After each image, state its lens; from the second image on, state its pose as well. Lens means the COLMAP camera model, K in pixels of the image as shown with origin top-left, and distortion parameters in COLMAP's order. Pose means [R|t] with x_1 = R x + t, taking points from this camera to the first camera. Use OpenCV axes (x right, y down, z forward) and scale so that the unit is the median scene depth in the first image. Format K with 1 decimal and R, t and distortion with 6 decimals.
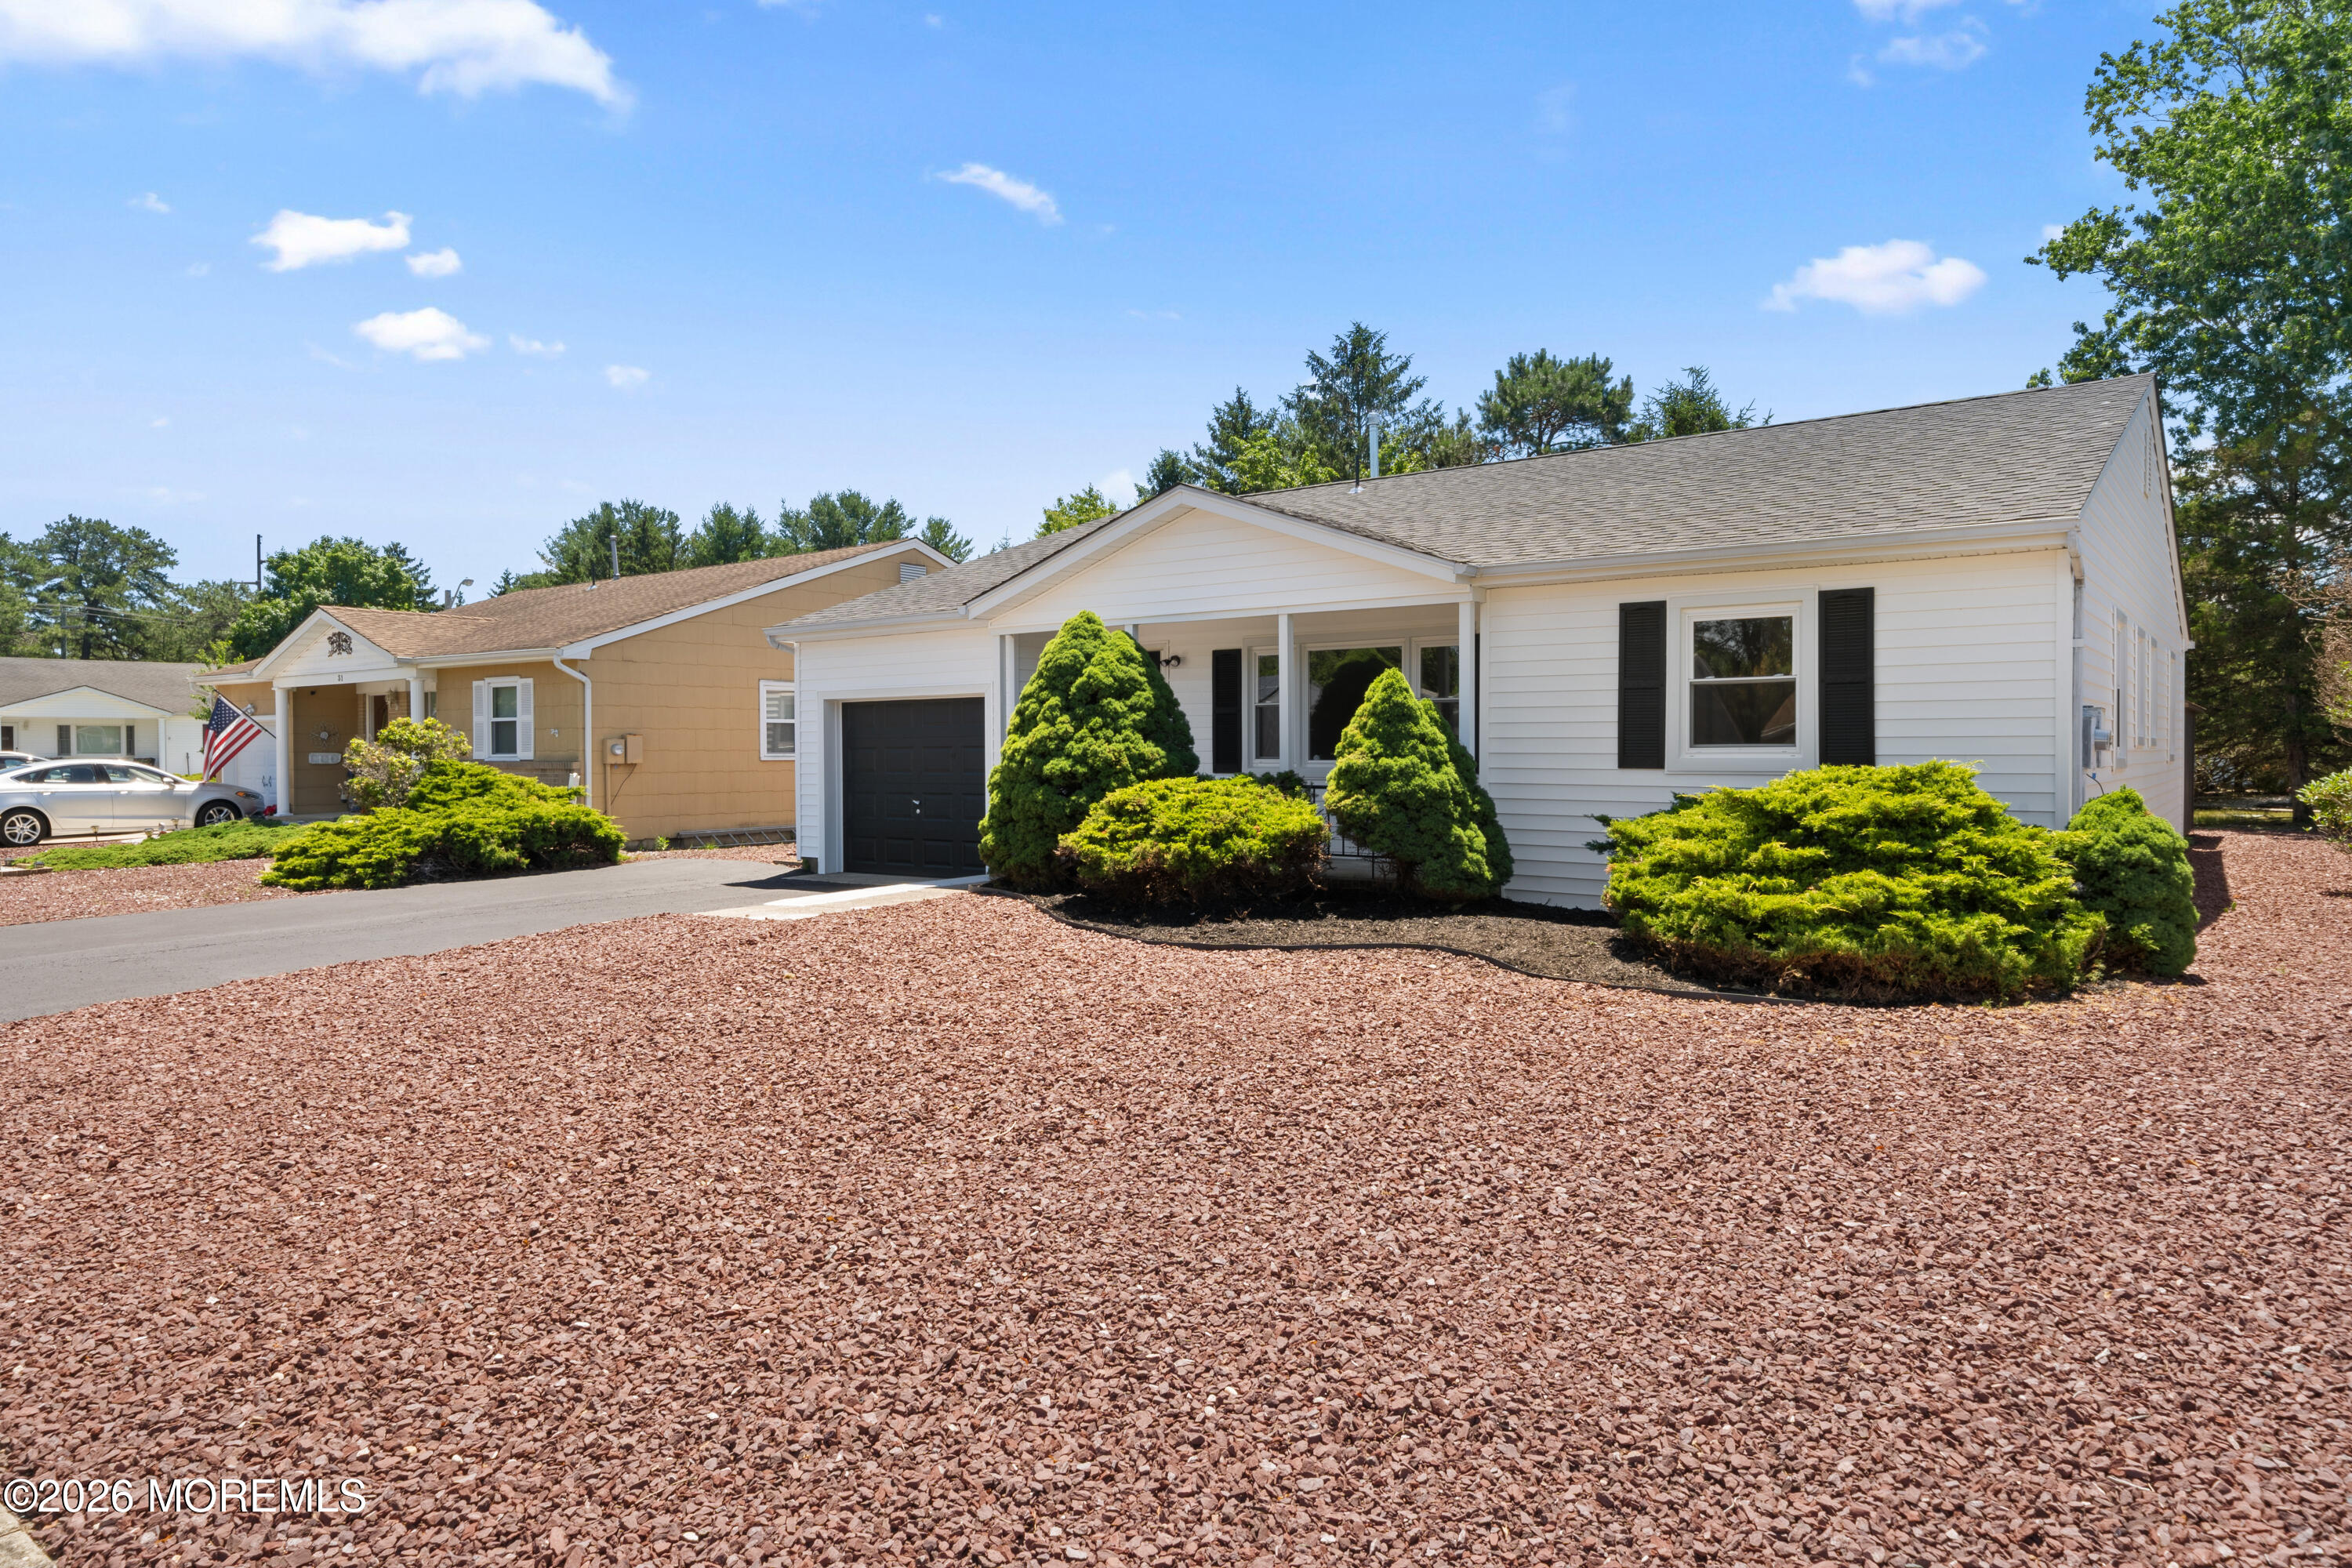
lens RADIAL K [[1428.2, 0, 1174.4], [0, 1428.2, 781.0], [0, 0, 1]] dist [0.035435, 0.000657]
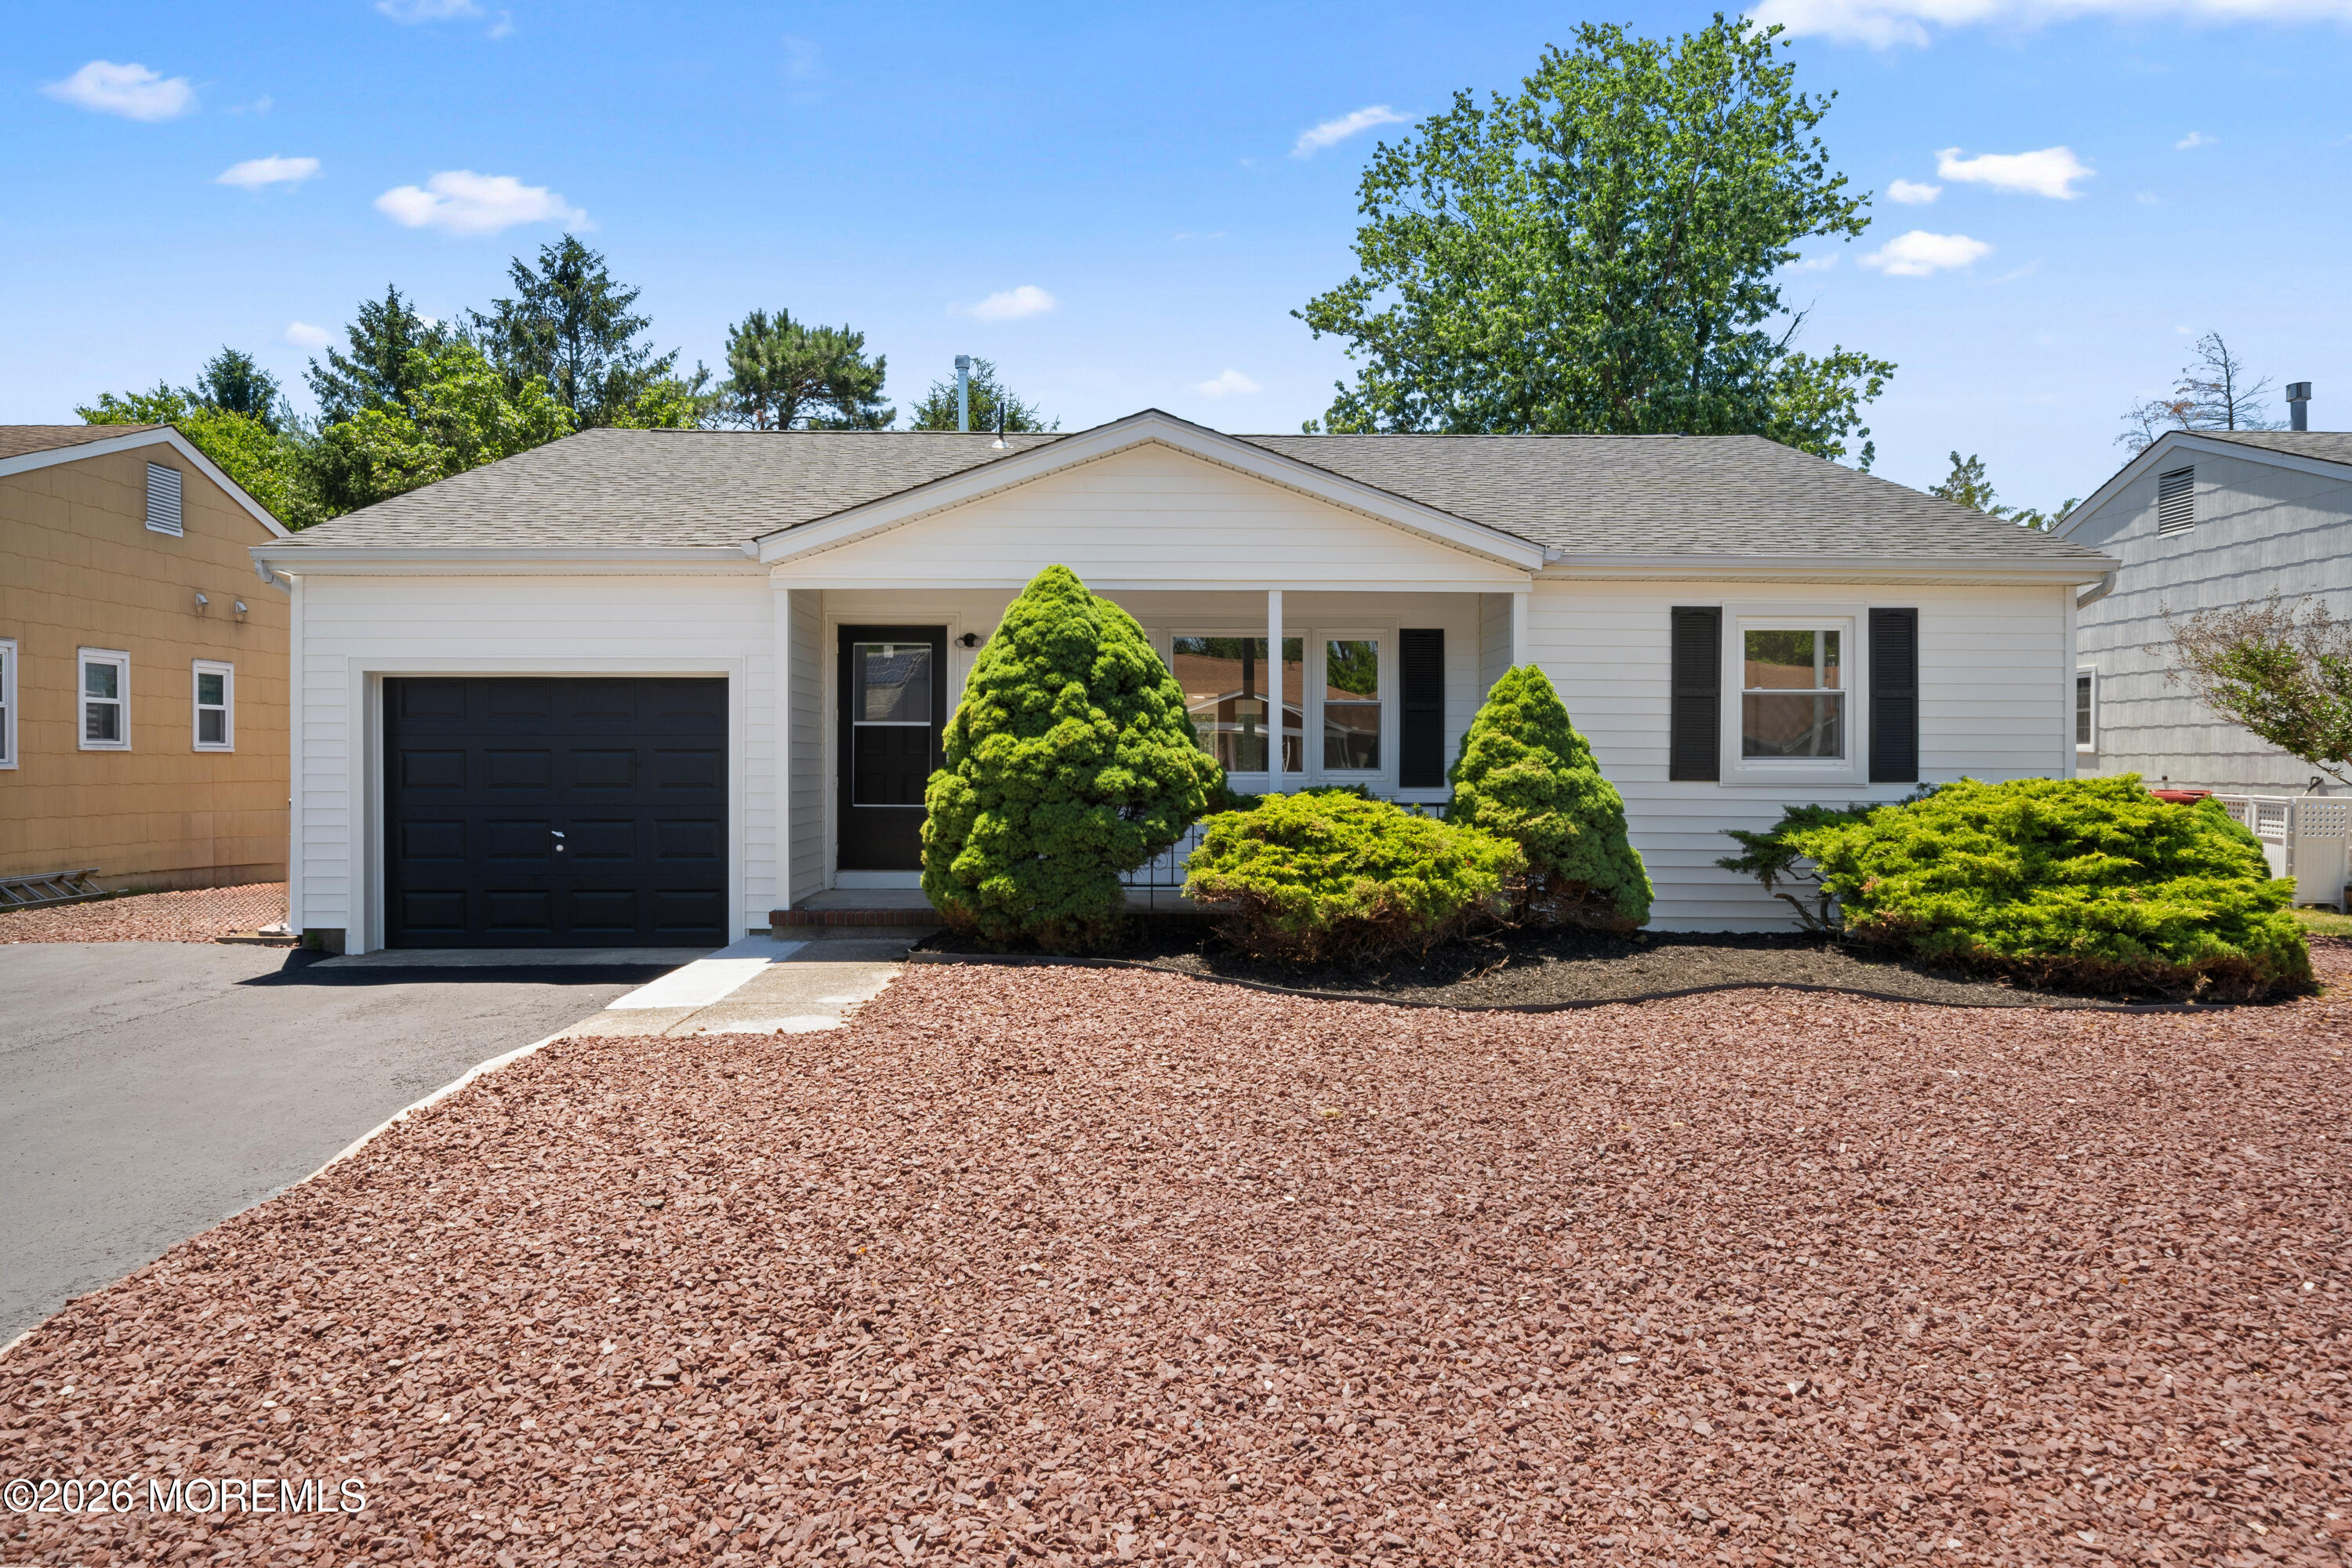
lens RADIAL K [[1569.6, 0, 1176.1], [0, 1569.6, 782.9], [0, 0, 1]] dist [0.010731, -0.000696]
pose [[0.798449, -0.000504, 0.602062, -0.525867], [0.006524, 0.999948, -0.007815, -0.001776], [-0.602027, 0.010167, 0.798411, 0.342596]]
